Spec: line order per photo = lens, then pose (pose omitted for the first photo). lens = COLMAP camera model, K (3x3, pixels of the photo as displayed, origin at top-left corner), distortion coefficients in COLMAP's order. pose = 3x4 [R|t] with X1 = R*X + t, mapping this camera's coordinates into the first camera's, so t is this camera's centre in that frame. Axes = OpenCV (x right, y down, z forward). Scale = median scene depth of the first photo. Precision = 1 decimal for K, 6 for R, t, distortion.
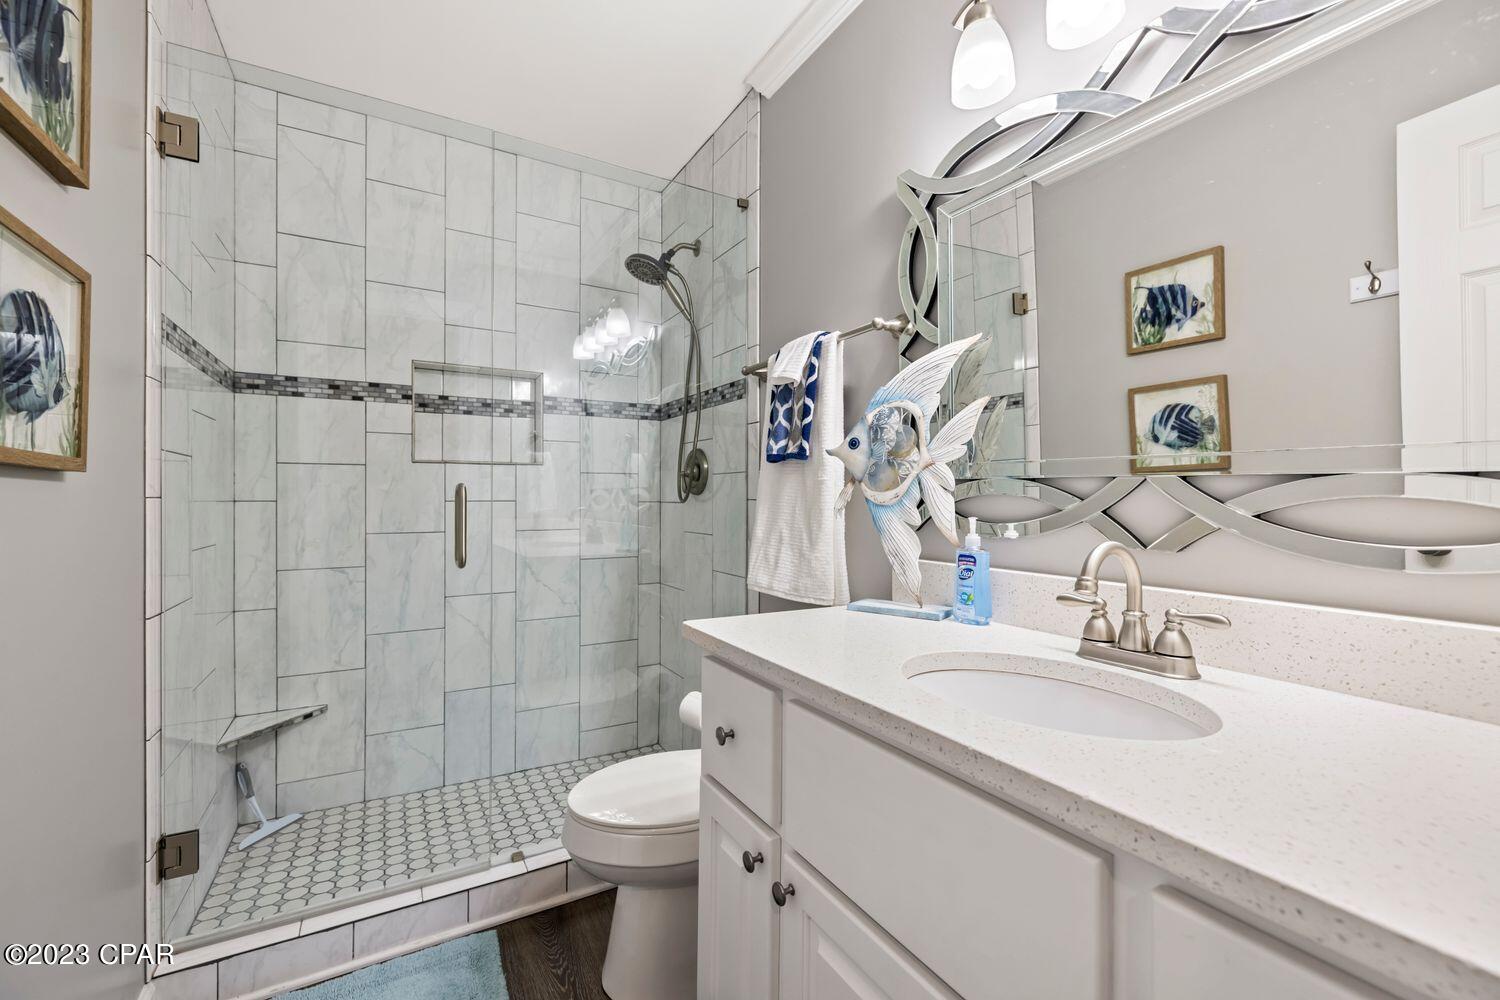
lens RADIAL K [[630.9, 0, 740.7], [0, 630.9, 494.1], [0, 0, 1]] dist [0.000289, -0.000007]
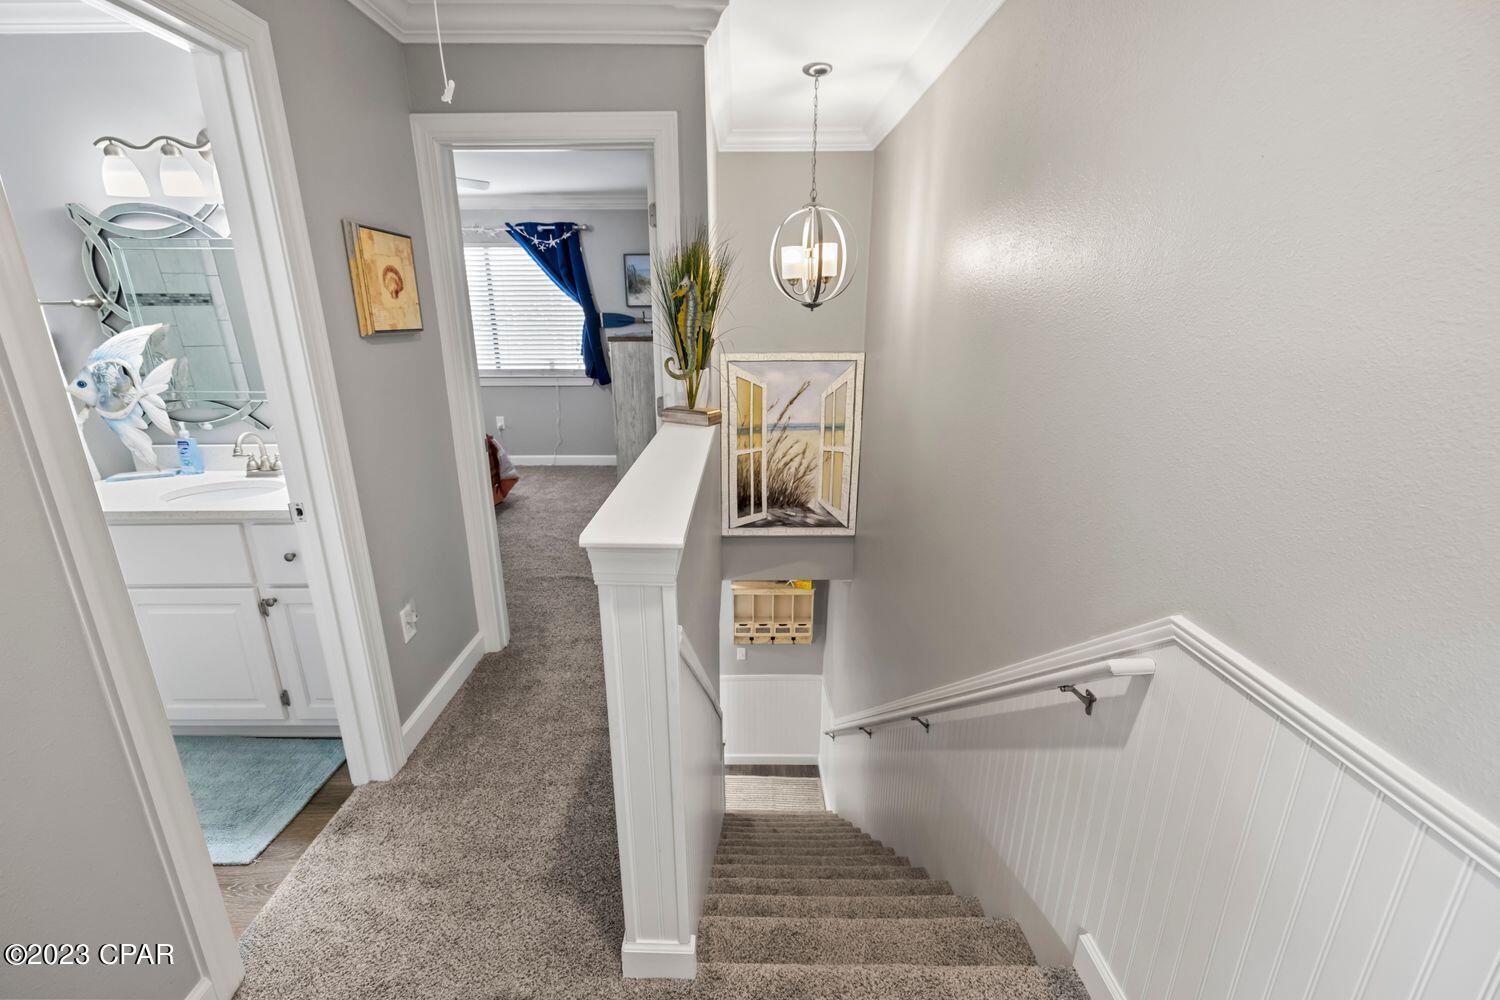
lens RADIAL K [[630.9, 0, 740.7], [0, 630.9, 494.1], [0, 0, 1]] dist [0.000289, -0.000007]
pose [[0.497702, -0.248069, 0.831116, -0.423906], [0.008168, 0.959525, 0.281505, -0.266413], [-0.867310, -0.133317, 0.479584, -1.385450]]
